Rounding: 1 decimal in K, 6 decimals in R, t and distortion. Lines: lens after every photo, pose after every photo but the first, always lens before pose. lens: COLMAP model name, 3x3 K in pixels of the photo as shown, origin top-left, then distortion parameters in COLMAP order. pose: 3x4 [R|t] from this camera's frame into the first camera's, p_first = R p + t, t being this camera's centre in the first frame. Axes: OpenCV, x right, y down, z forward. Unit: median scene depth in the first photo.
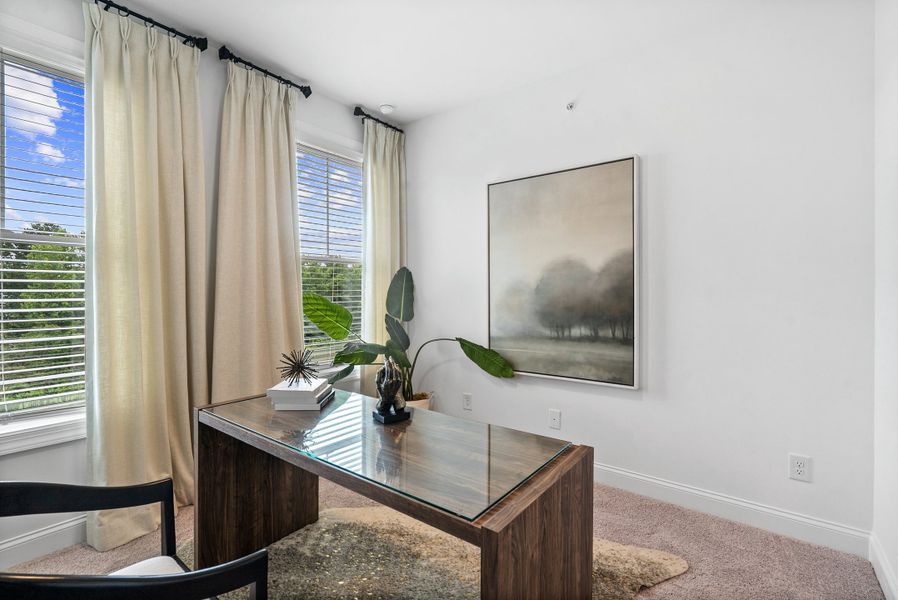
lens RADIAL K [[414.1, 0, 445.2], [0, 414.1, 290.0], [0, 0, 1]] dist [-0.003347, 0.000654]
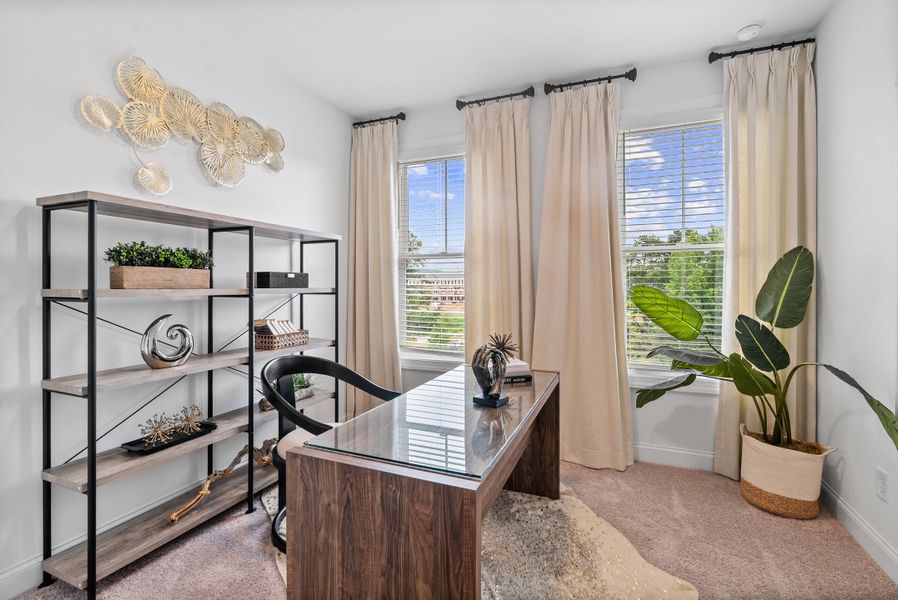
lens RADIAL K [[414.1, 0, 445.2], [0, 414.1, 290.0], [0, 0, 1]] dist [-0.003347, 0.000654]
pose [[0.251831, 0.003642, -0.967764, 0.495602], [0.005286, 0.999973, 0.005139, 0.008464], [0.967757, -0.006409, 0.251804, 0.351469]]
